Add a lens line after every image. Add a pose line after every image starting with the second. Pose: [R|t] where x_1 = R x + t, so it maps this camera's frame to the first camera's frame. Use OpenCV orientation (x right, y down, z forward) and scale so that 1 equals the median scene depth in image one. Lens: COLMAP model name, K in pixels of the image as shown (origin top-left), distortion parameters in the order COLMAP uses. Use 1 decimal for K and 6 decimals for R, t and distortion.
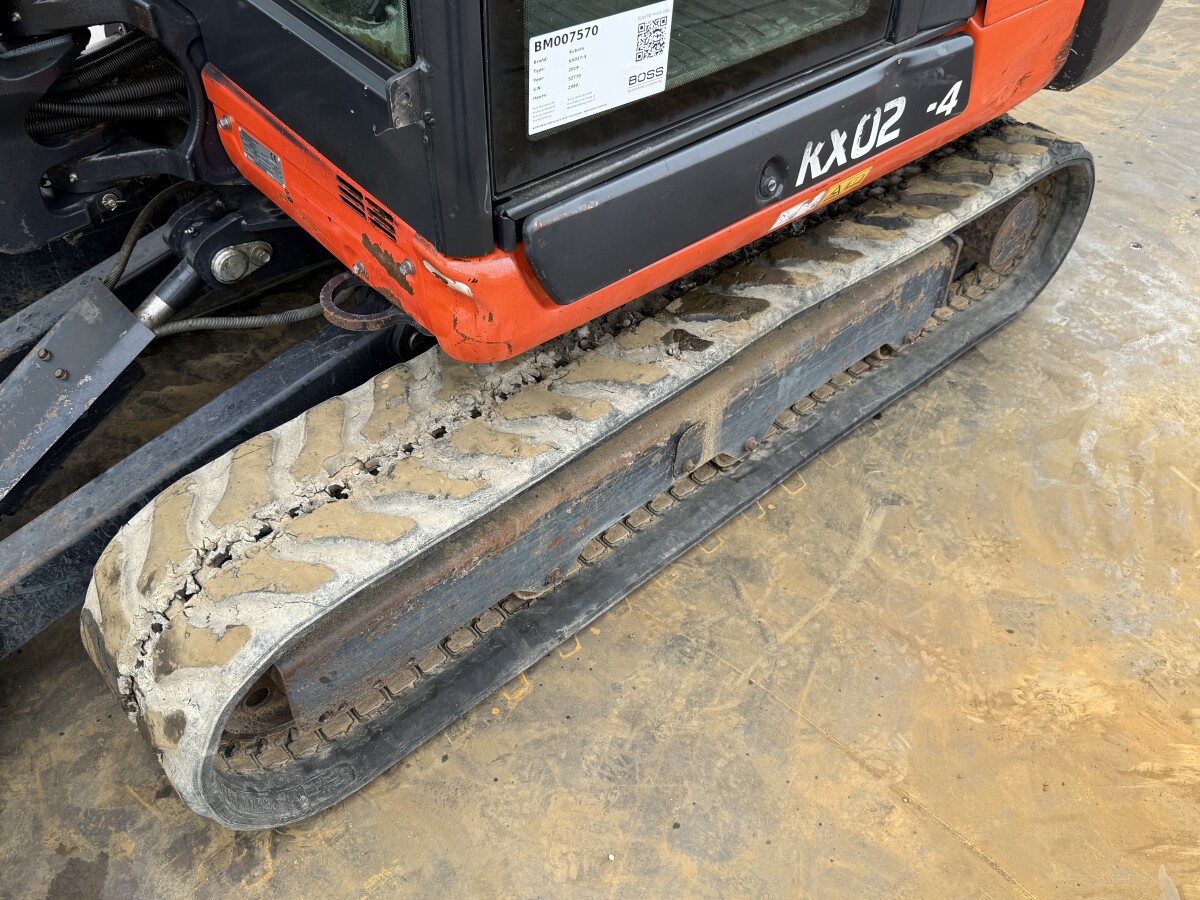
lens RADIAL K [[1085.8, 0, 600.0], [0, 1085.8, 450.0], [0, 0, 1]] dist [0.035962, -0.007811]
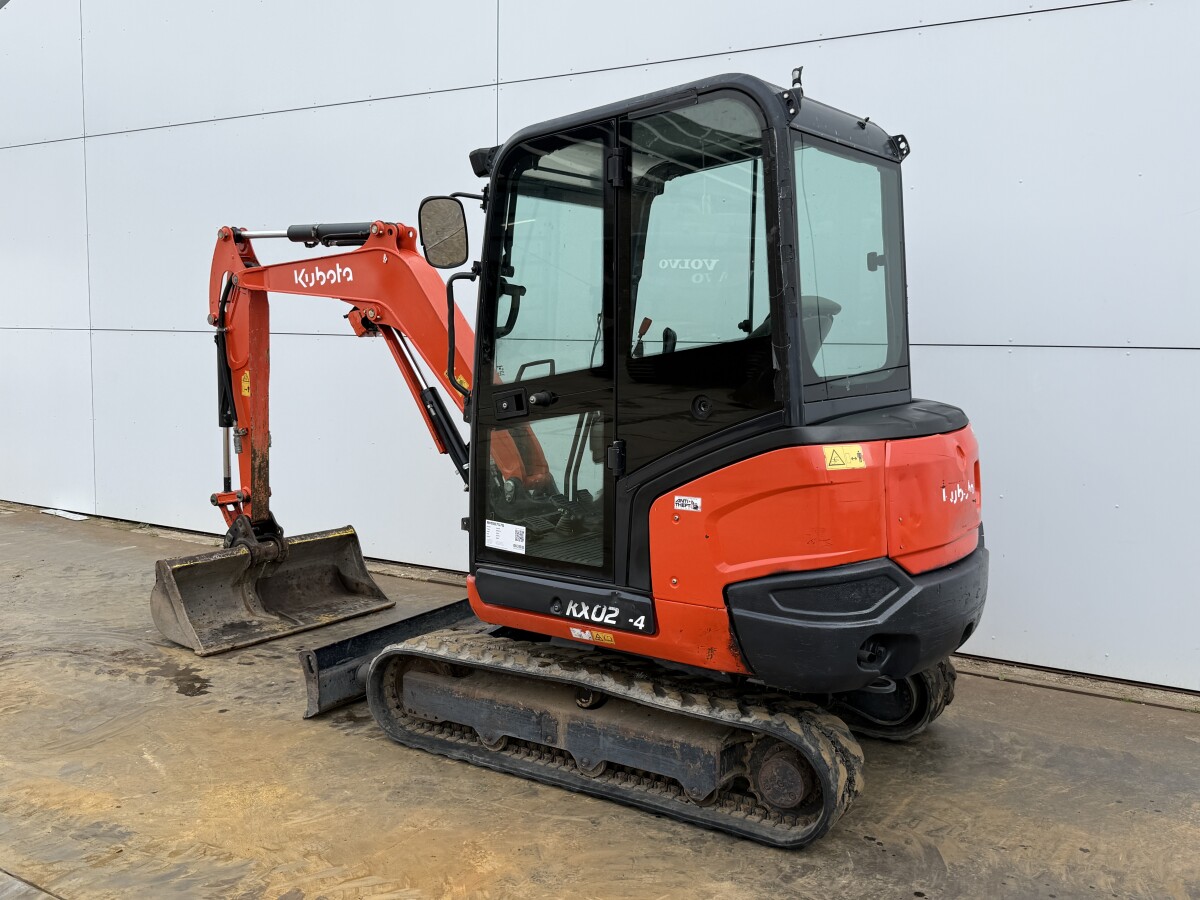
lens RADIAL K [[1085.8, 0, 600.0], [0, 1085.8, 450.0], [0, 0, 1]] dist [0.035962, -0.007811]
pose [[0.276019, 0.104162, -0.955491, 2.623926], [-0.671191, 0.732459, -0.114043, -0.284252], [0.687980, 0.672795, 0.272085, 0.068417]]
